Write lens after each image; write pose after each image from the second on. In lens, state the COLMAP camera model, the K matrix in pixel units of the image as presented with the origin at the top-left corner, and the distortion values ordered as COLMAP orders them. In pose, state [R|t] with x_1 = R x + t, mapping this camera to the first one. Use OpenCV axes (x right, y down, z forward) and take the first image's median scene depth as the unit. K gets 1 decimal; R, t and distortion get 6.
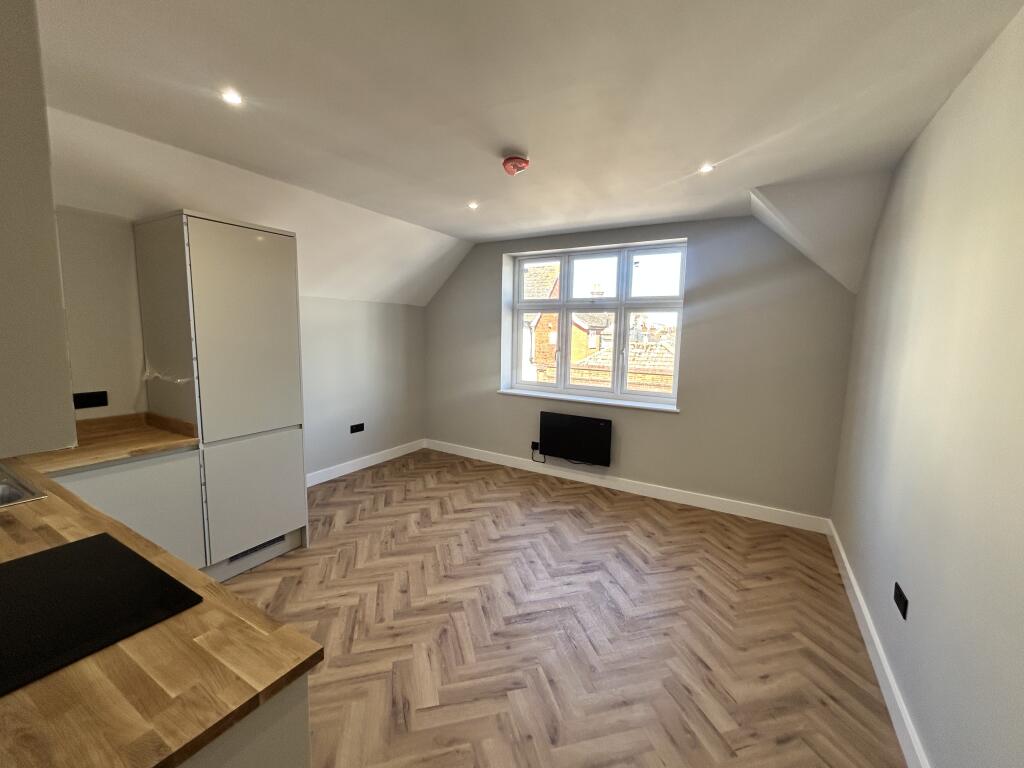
lens RADIAL K [[415.4, 0, 511.7], [0, 415.4, 384.4], [0, 0, 1]] dist [-0.001701, -0.001191]
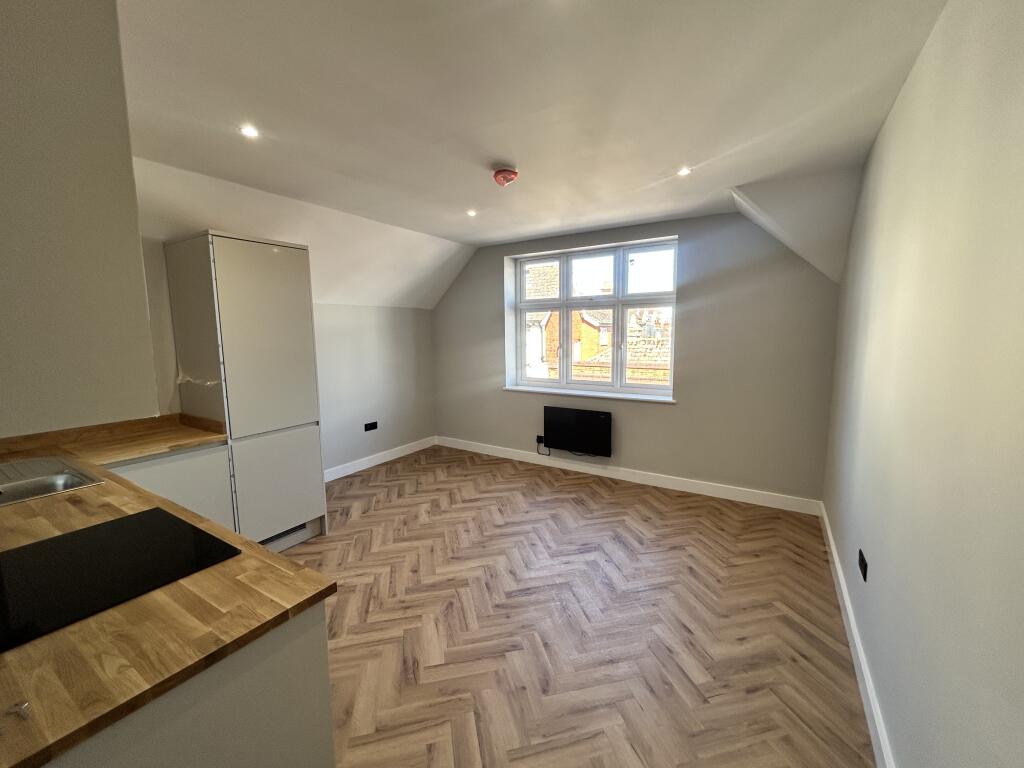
lens RADIAL K [[415.4, 0, 513.1], [0, 415.4, 384.3], [0, 0, 1]] dist [-0.001701, -0.001191]
pose [[0.999149, -0.026978, -0.031216, 0.048785], [0.026965, 0.999636, -0.000827, 0.016752], [0.031227, -0.000016, 0.999512, -0.087347]]
